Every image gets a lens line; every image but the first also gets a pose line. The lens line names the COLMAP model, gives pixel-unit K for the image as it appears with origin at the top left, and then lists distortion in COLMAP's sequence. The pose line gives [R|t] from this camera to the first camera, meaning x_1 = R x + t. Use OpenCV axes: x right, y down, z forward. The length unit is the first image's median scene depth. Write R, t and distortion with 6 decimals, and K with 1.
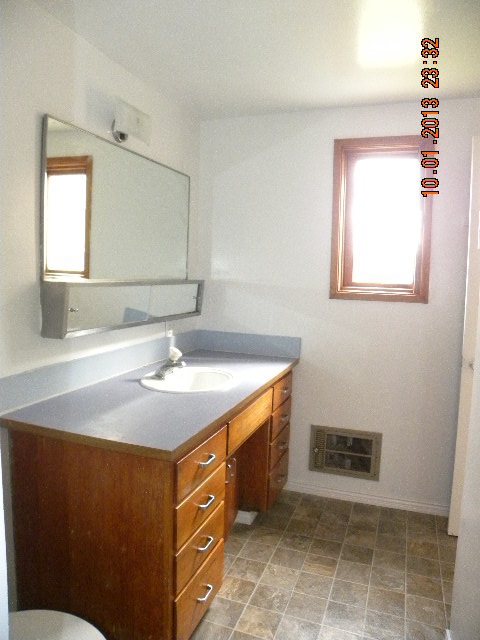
lens RADIAL K [[487.6, 0, 240.0], [0, 487.6, 320.0], [0, 0, 1]] dist [-0.106014, 0.010701]
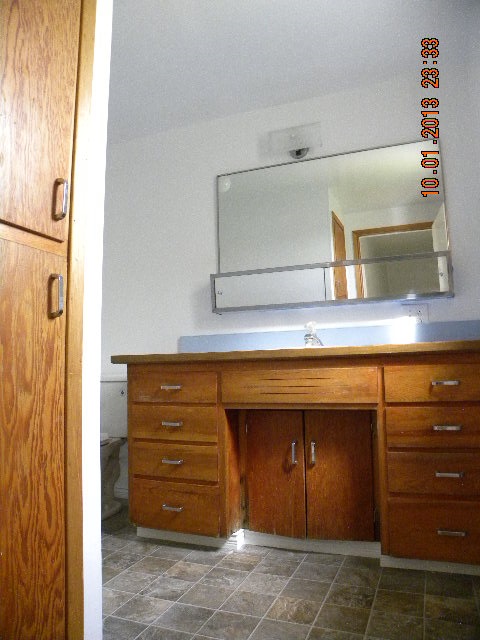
lens RADIAL K [[487.6, 0, 240.0], [0, 487.6, 320.0], [0, 0, 1]] dist [-0.106014, 0.010701]
pose [[-0.057843, -0.121431, -0.990913, 0.923567], [-0.081532, 0.989834, -0.116539, 0.191928], [0.994991, 0.074050, -0.067155, 0.962861]]
